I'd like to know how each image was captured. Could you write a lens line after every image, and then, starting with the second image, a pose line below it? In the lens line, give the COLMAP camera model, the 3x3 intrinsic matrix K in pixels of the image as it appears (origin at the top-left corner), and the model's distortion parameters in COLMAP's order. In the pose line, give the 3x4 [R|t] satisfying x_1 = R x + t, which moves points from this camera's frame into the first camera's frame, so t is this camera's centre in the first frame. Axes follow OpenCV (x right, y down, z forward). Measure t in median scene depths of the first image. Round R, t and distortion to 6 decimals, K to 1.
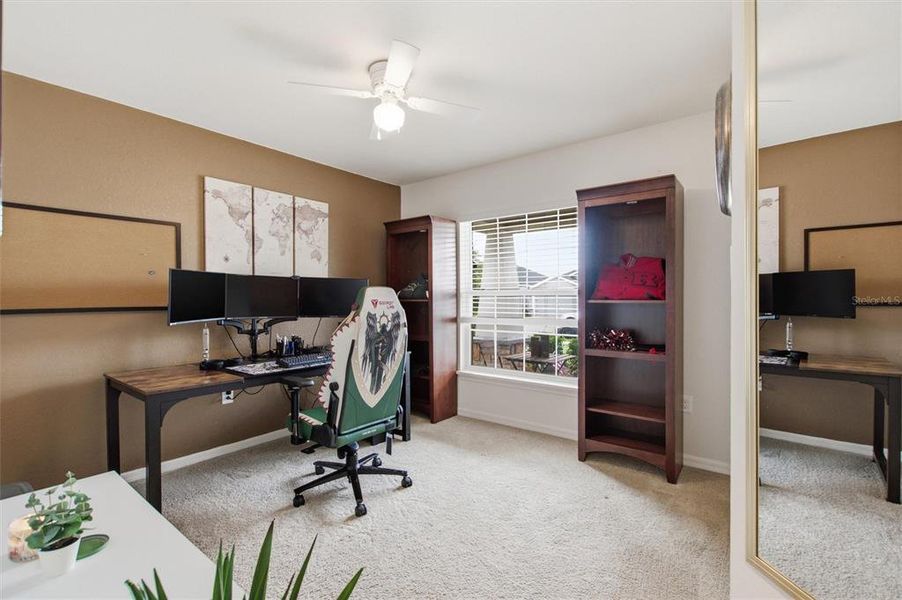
lens RADIAL K [[408.5, 0, 446.9], [0, 408.5, 299.8], [0, 0, 1]] dist [-0.021597, 0.000282]
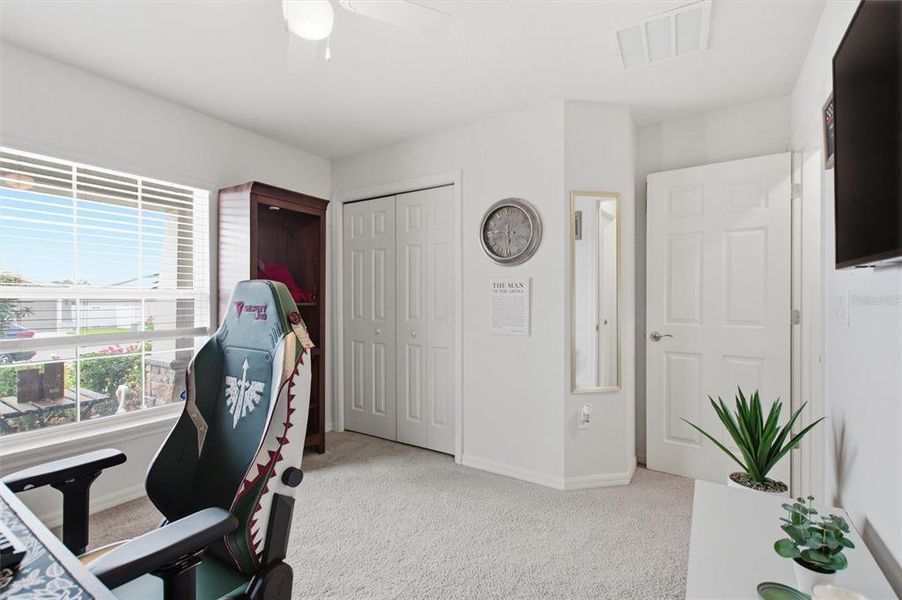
lens RADIAL K [[408.5, 0, 446.9], [0, 408.5, 299.8], [0, 0, 1]] dist [-0.021597, 0.000282]
pose [[-0.083464, 0.002575, 0.996507, -0.566631], [0.014329, 0.999896, -0.001384, 0.000733], [-0.996408, 0.014163, -0.083493, 0.597834]]
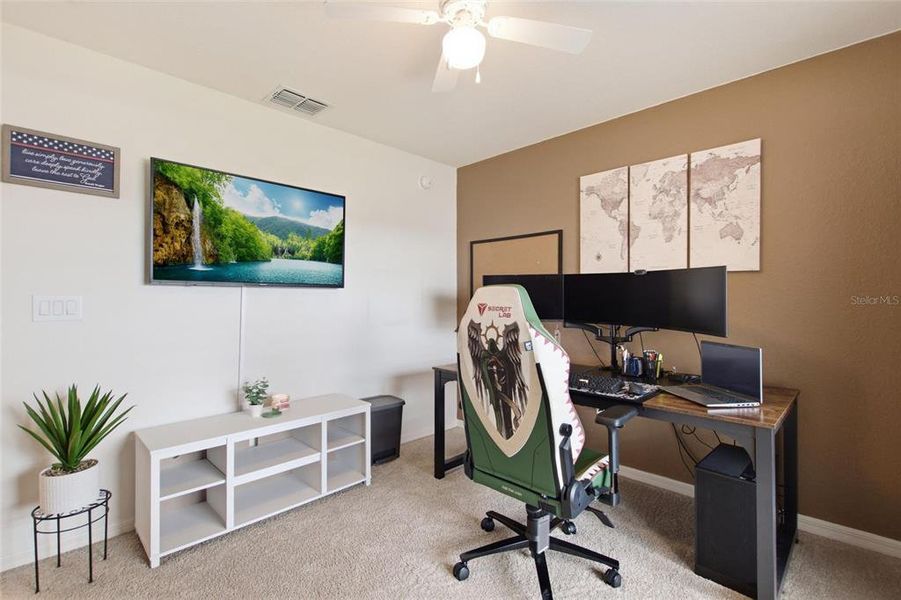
lens RADIAL K [[408.0, 0, 446.4], [0, 408.0, 299.8], [0, 0, 1]] dist [-0.021597, 0.000282]
pose [[-0.124769, 0.004487, -0.992176, 0.419136], [-0.002455, 0.999985, 0.004831, -0.008085], [0.992183, 0.003038, -0.124756, 0.781587]]
